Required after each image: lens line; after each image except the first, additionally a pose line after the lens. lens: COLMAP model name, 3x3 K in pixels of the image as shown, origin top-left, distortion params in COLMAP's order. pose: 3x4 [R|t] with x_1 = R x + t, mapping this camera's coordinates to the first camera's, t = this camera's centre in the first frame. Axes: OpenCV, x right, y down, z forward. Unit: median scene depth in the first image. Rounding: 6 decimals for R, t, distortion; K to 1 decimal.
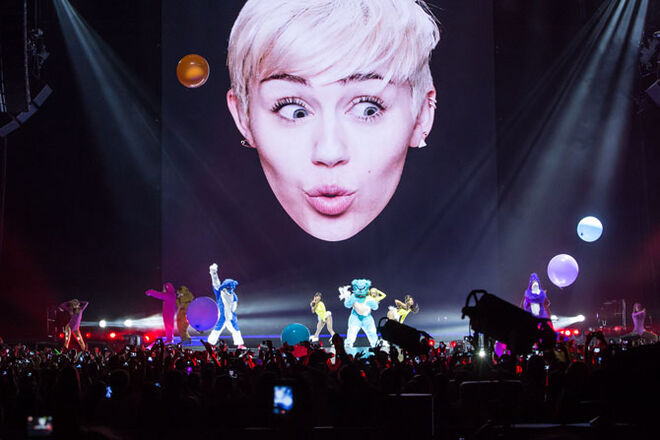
lens RADIAL K [[1359.4, 0, 330.0], [0, 1359.4, 219.9], [0, 0, 1]] dist [-0.108121, 0.000000]
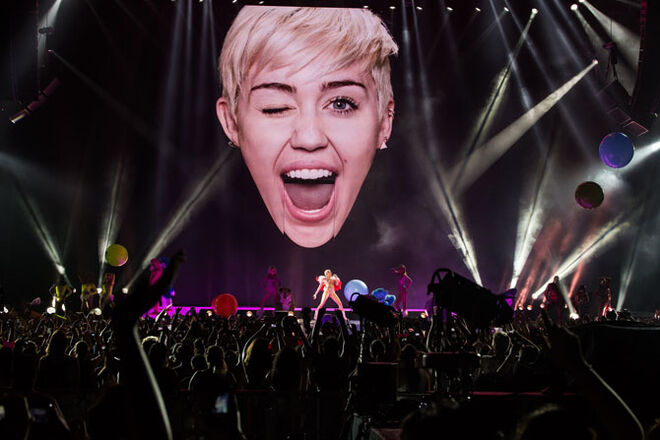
lens RADIAL K [[1359.4, 0, 328.4], [0, 1359.4, 216.2], [0, 0, 1]] dist [-0.108121, 0.000000]
pose [[0.999685, 0.023723, 0.008153, 0.009142], [-0.023877, 0.999529, 0.019262, -0.012501], [-0.007692, -0.019450, 0.999781, -0.121092]]
